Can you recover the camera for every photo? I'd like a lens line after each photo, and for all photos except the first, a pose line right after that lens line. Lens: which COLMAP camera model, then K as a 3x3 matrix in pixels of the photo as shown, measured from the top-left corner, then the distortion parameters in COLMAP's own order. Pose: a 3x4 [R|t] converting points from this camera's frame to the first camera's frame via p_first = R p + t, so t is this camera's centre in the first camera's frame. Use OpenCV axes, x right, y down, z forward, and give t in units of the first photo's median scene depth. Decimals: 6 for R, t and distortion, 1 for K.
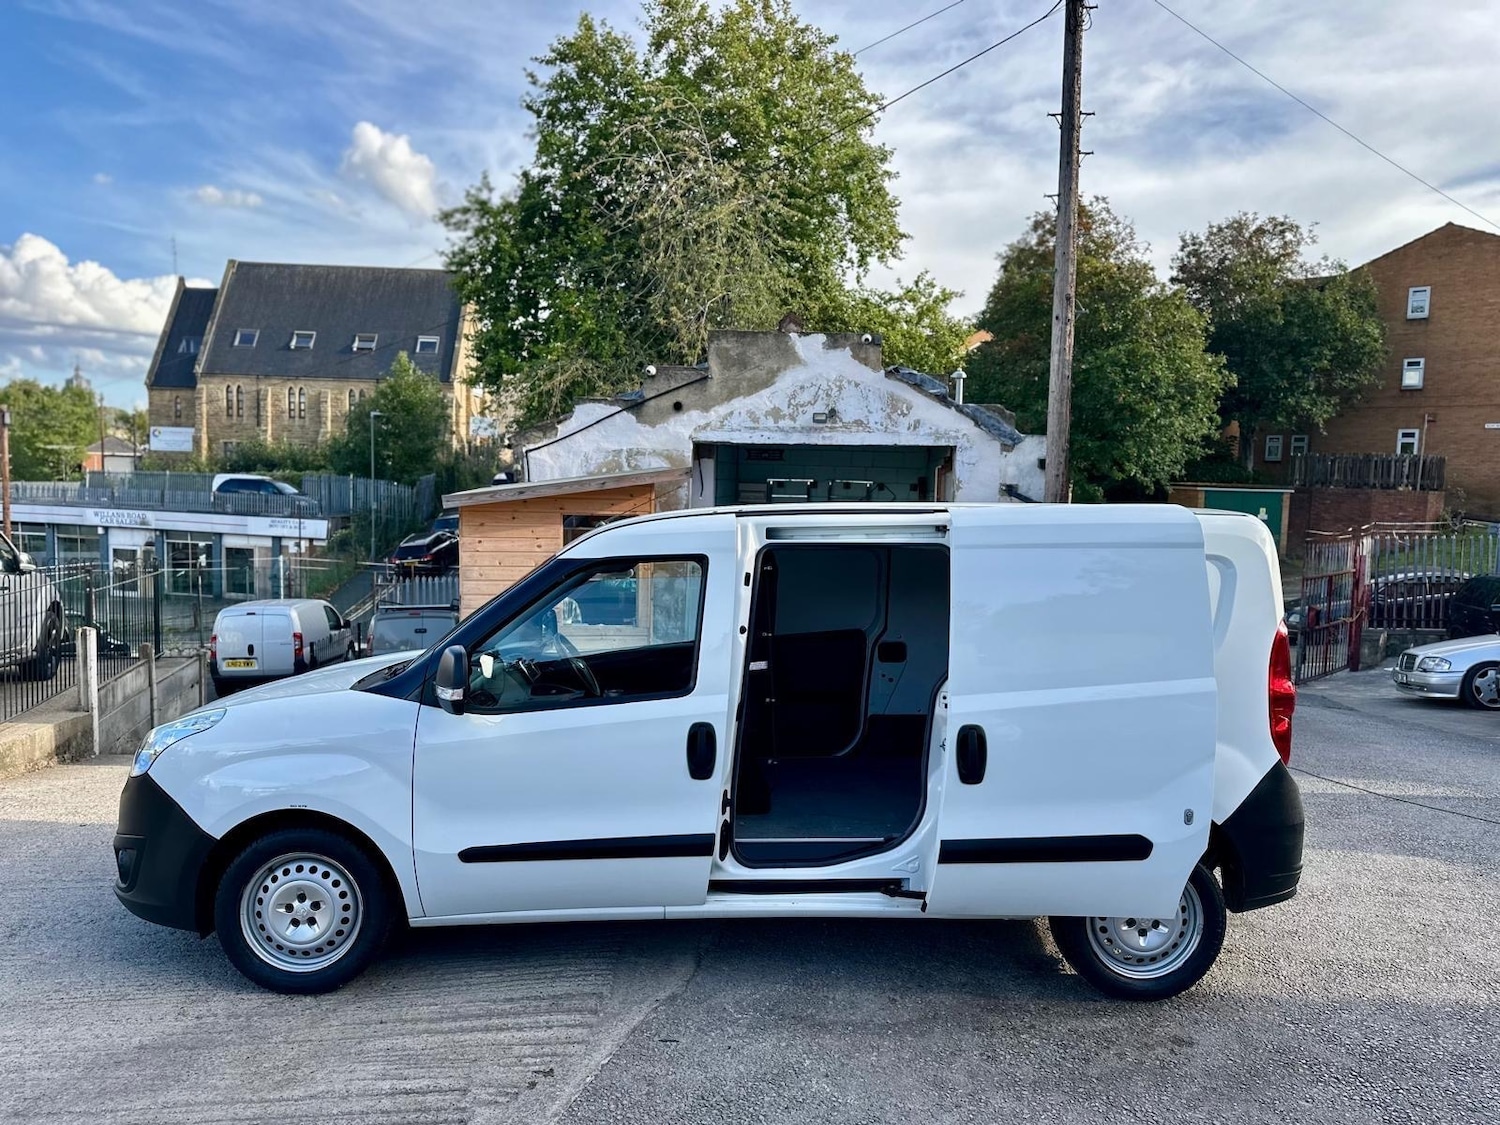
lens RADIAL K [[1055.5, 0, 756.0], [0, 1055.5, 564.5], [0, 0, 1]] dist [0.043997, -0.045218]
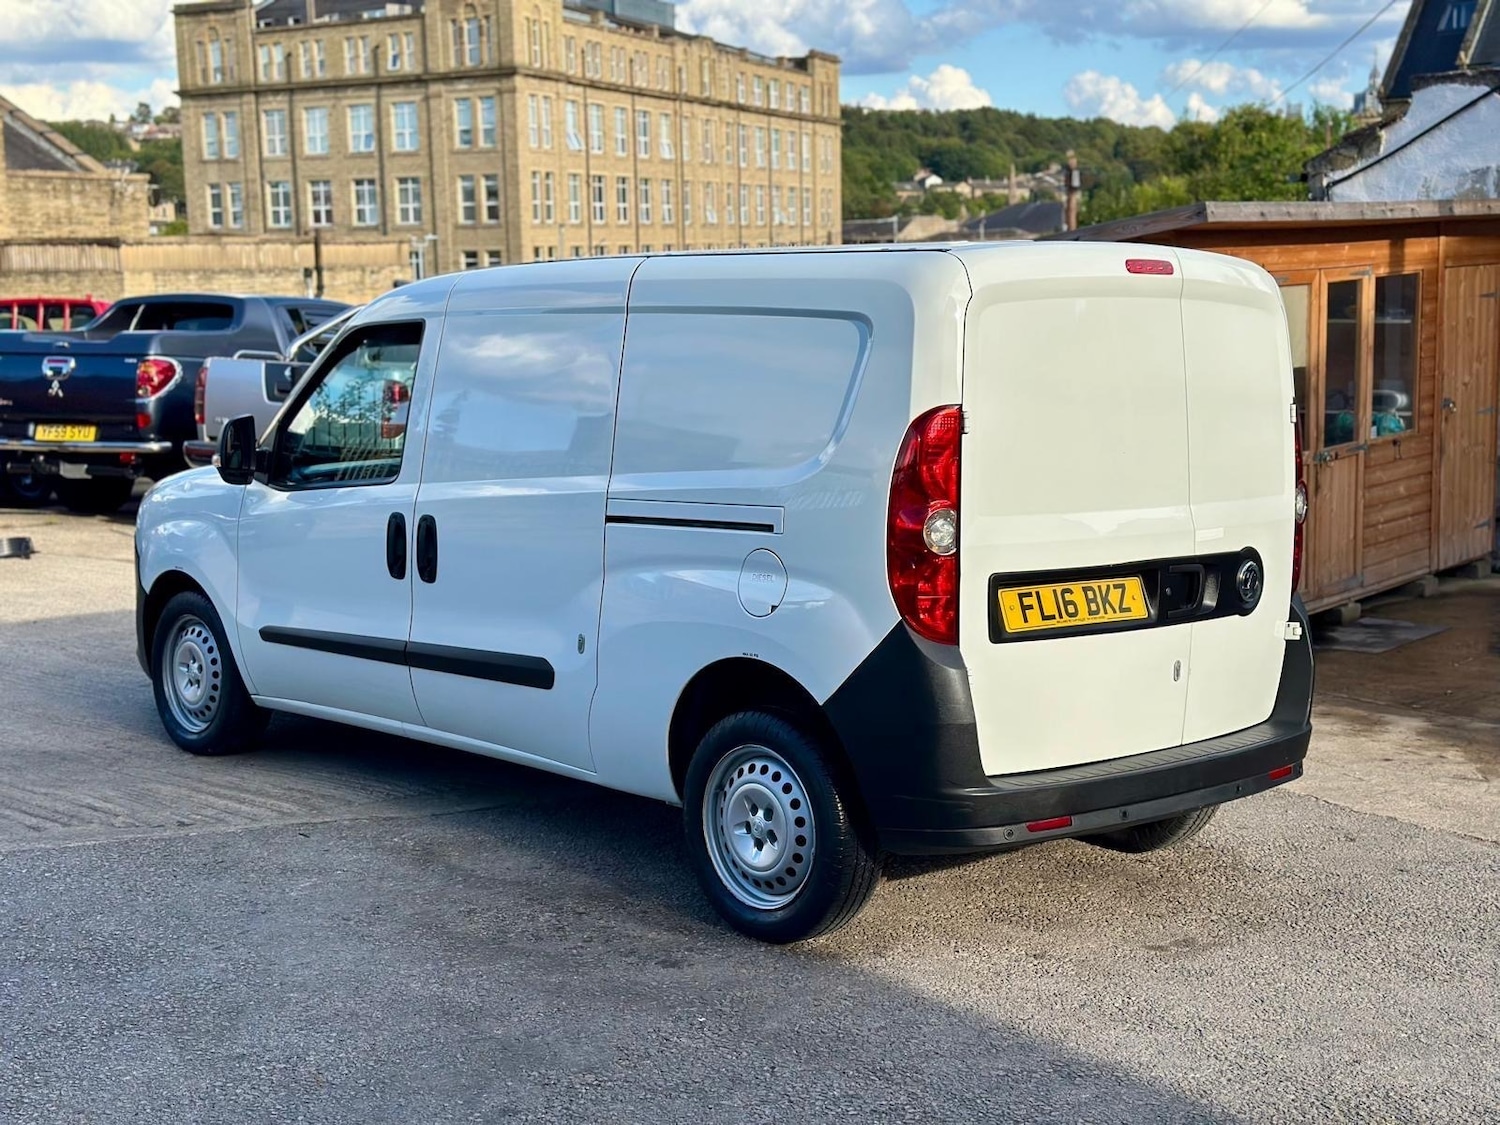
lens RADIAL K [[2053.1, 0, 745.5], [0, 2053.1, 569.7], [0, 0, 1]] dist [0.154904, 0.000000]
pose [[0.651424, 0.076239, -0.754874, 0.438170], [-0.024188, 0.996520, 0.079771, 0.016275], [0.758328, -0.033706, 0.651001, 0.030915]]
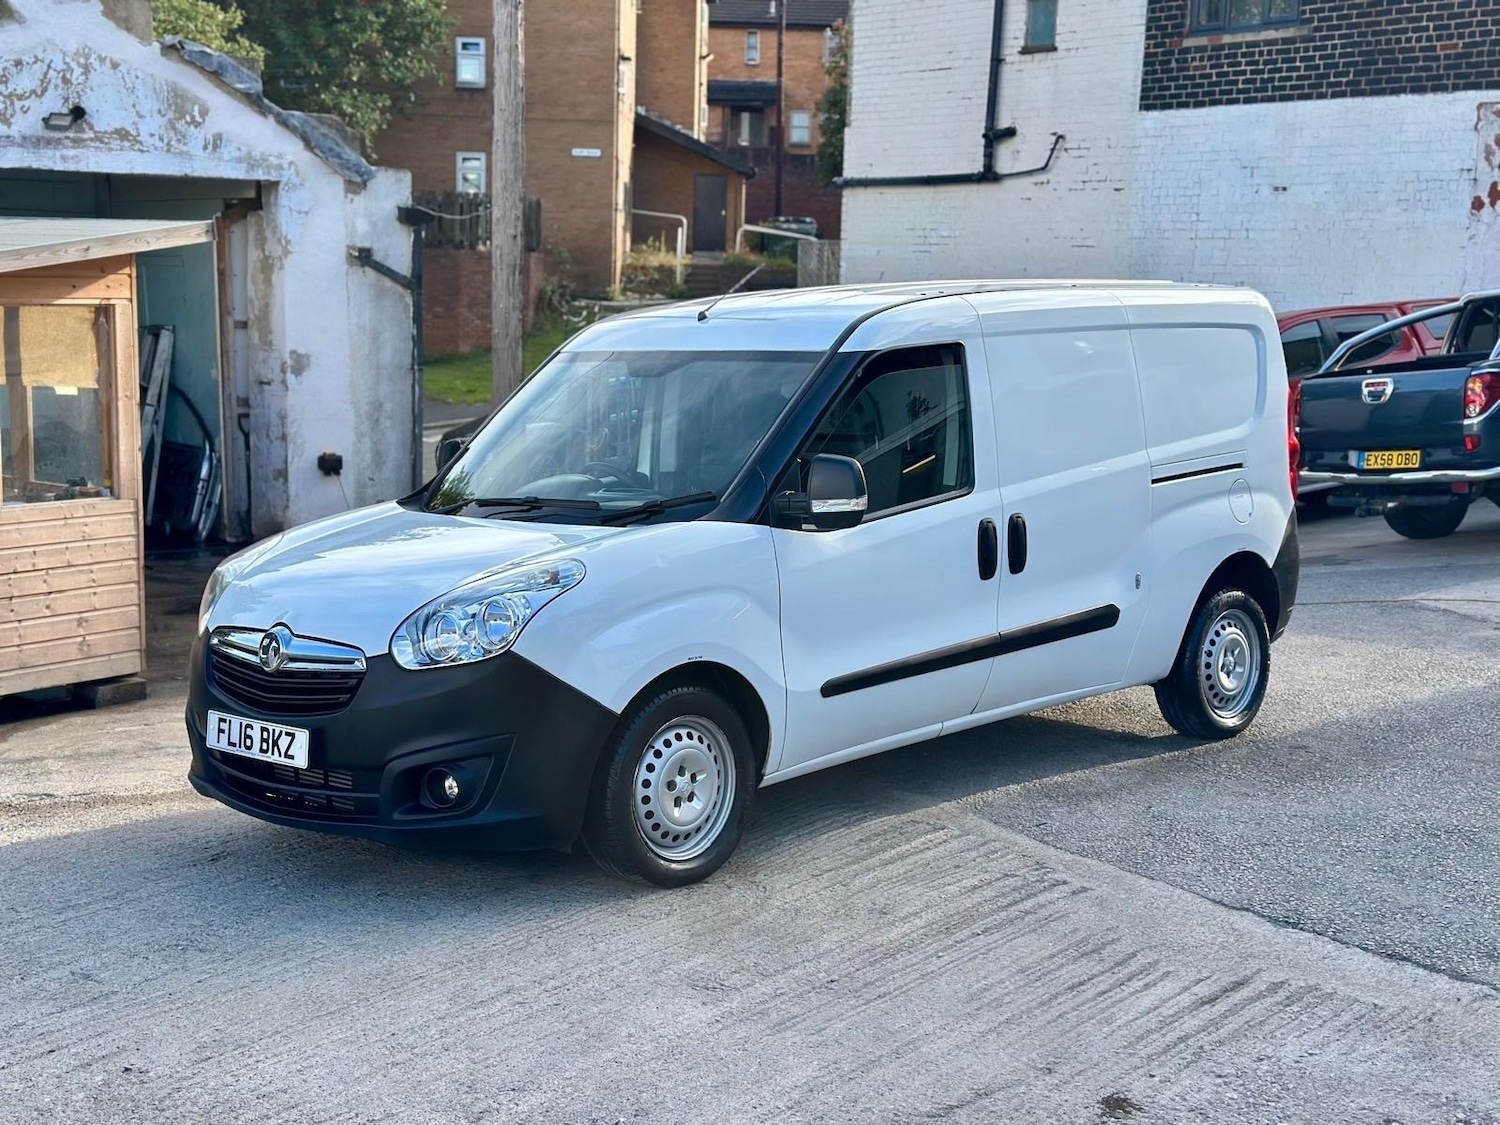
lens RADIAL K [[2053.1, 0, 763.4], [0, 2053.1, 577.2], [0, 0, 1]] dist [0.154904, 0.000000]
pose [[0.715918, -0.111584, 0.689210, -0.450510], [0.050363, 0.992828, 0.108426, -0.002391], [-0.696366, -0.042913, 0.716403, -0.057487]]
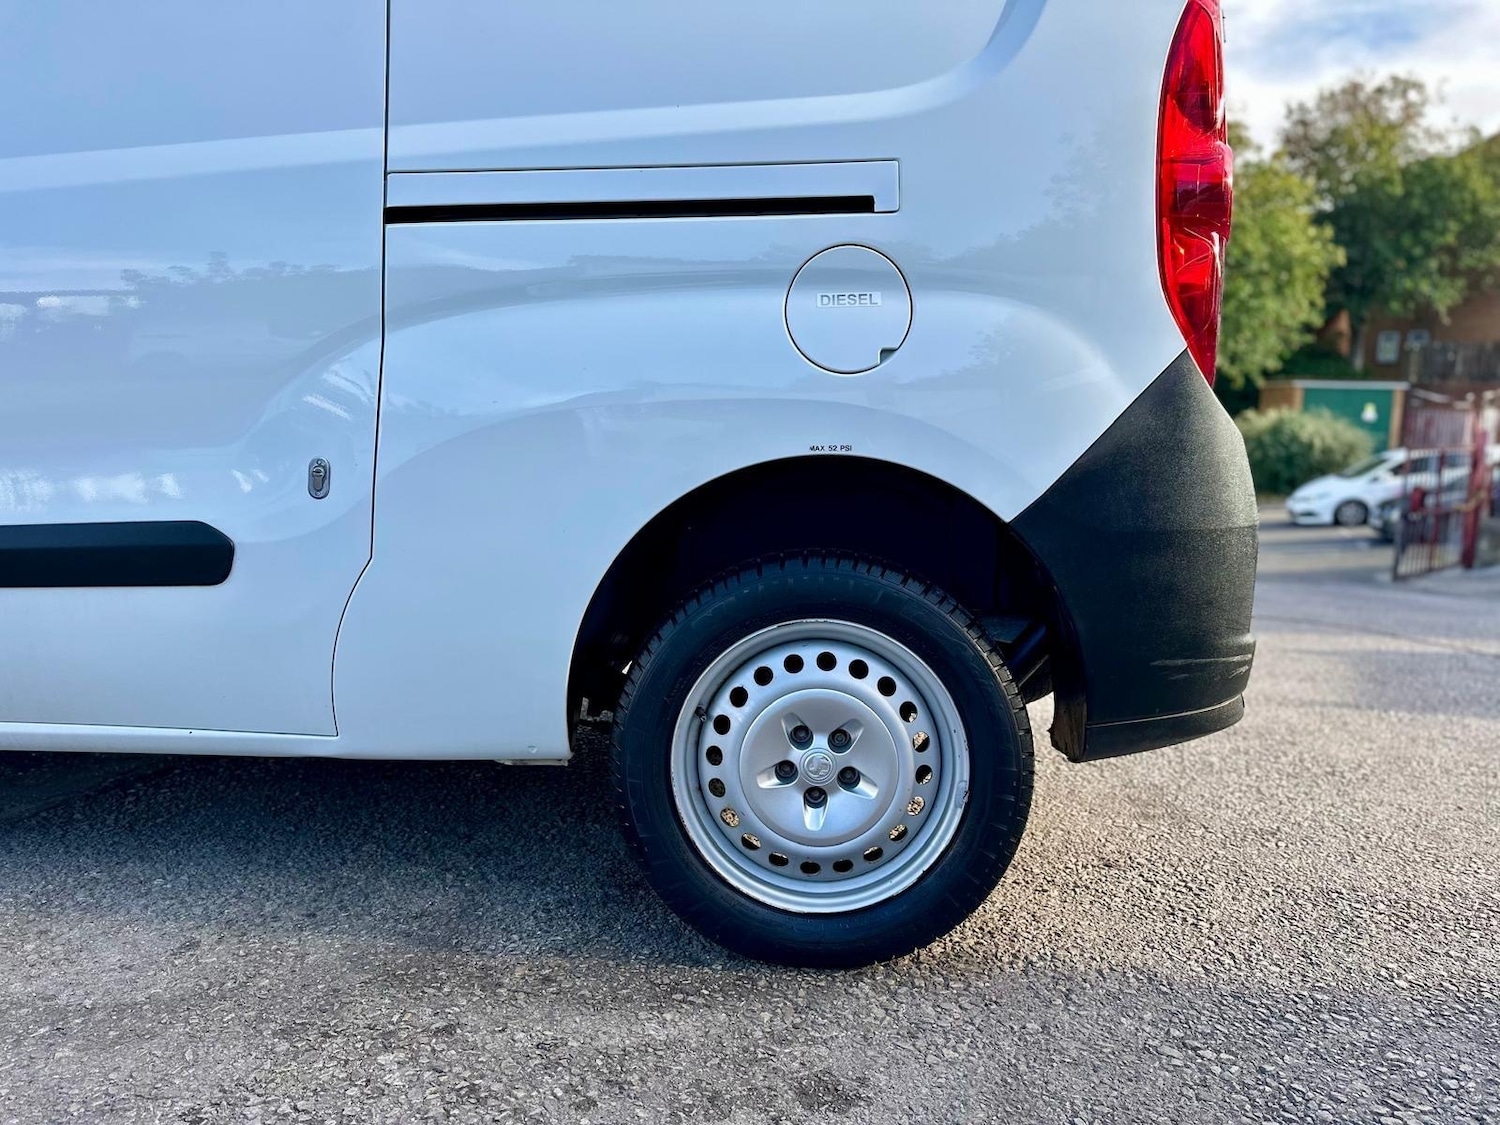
lens RADIAL K [[1055.5, 0, 752.1], [0, 1055.5, 551.1], [0, 0, 1]] dist [0.043997, -0.045218]
pose [[0.996249, 0.009107, -0.086054, 0.117715], [-0.004840, 0.998754, 0.049667, 0.074027], [0.086399, -0.049064, 0.995052, 0.192578]]
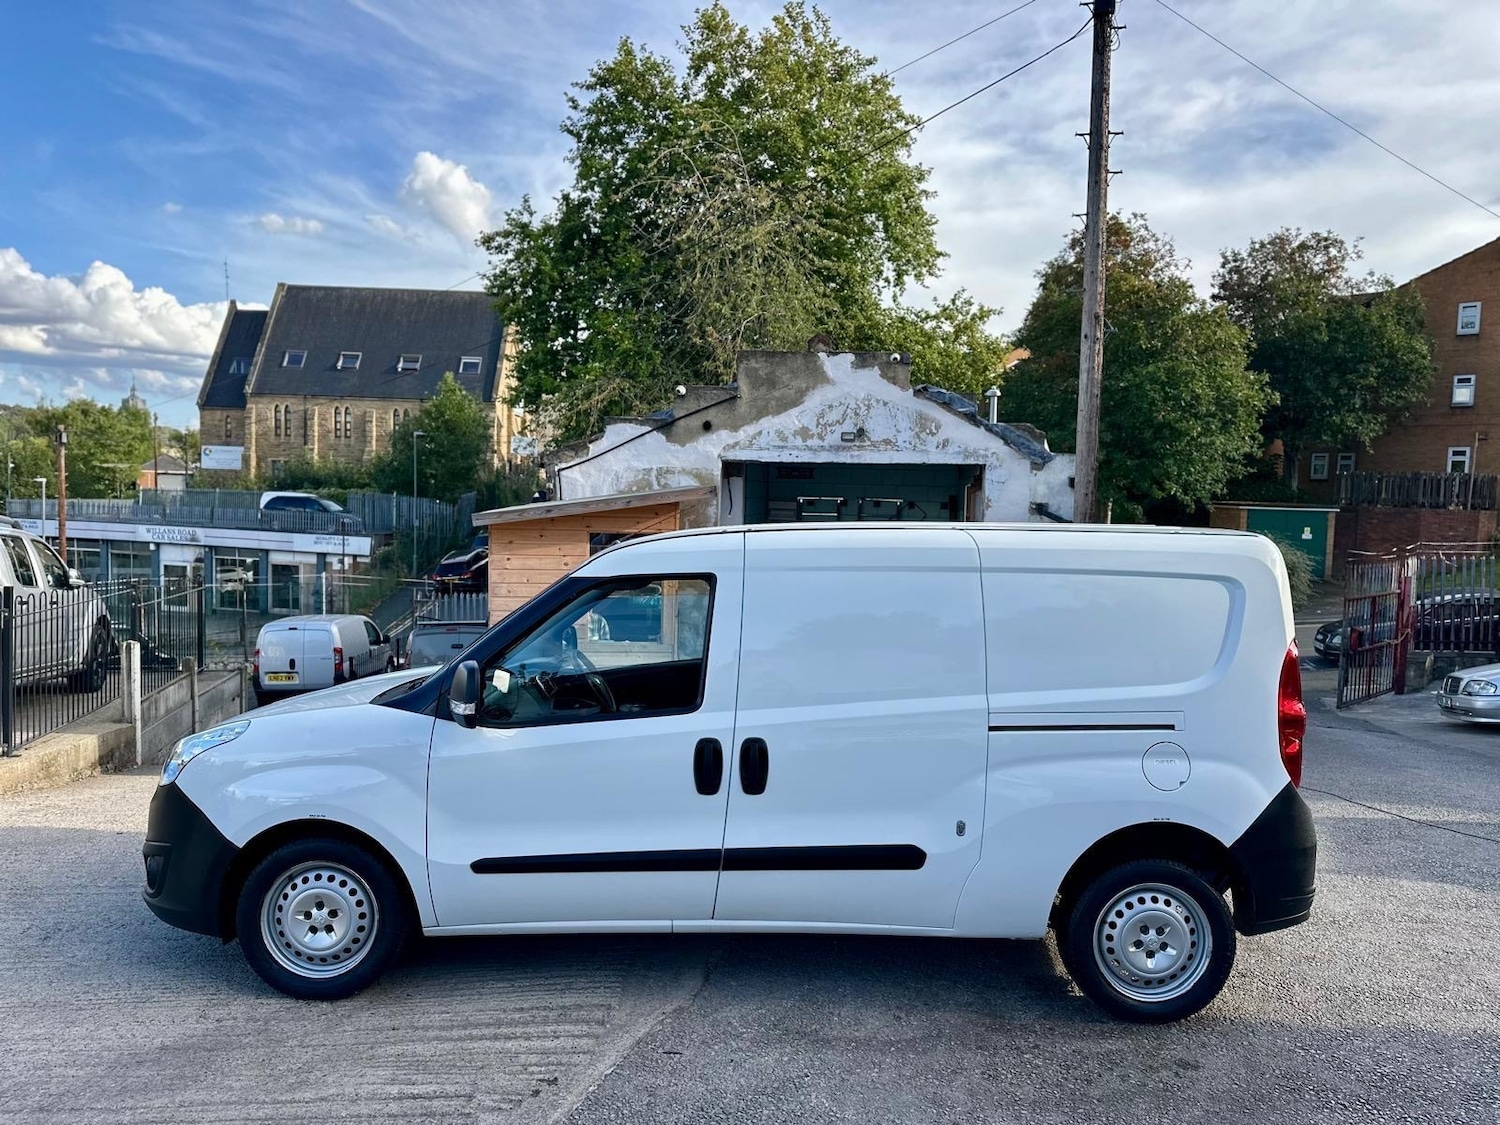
lens RADIAL K [[1055.5, 0, 754.7], [0, 1055.5, 568.1], [0, 0, 1]] dist [0.043997, -0.045218]
pose [[0.999247, 0.003863, -0.038597, 0.009557], [-0.004386, 0.999900, -0.013456, -0.000203], [0.038541, 0.013616, 0.999164, -0.004584]]
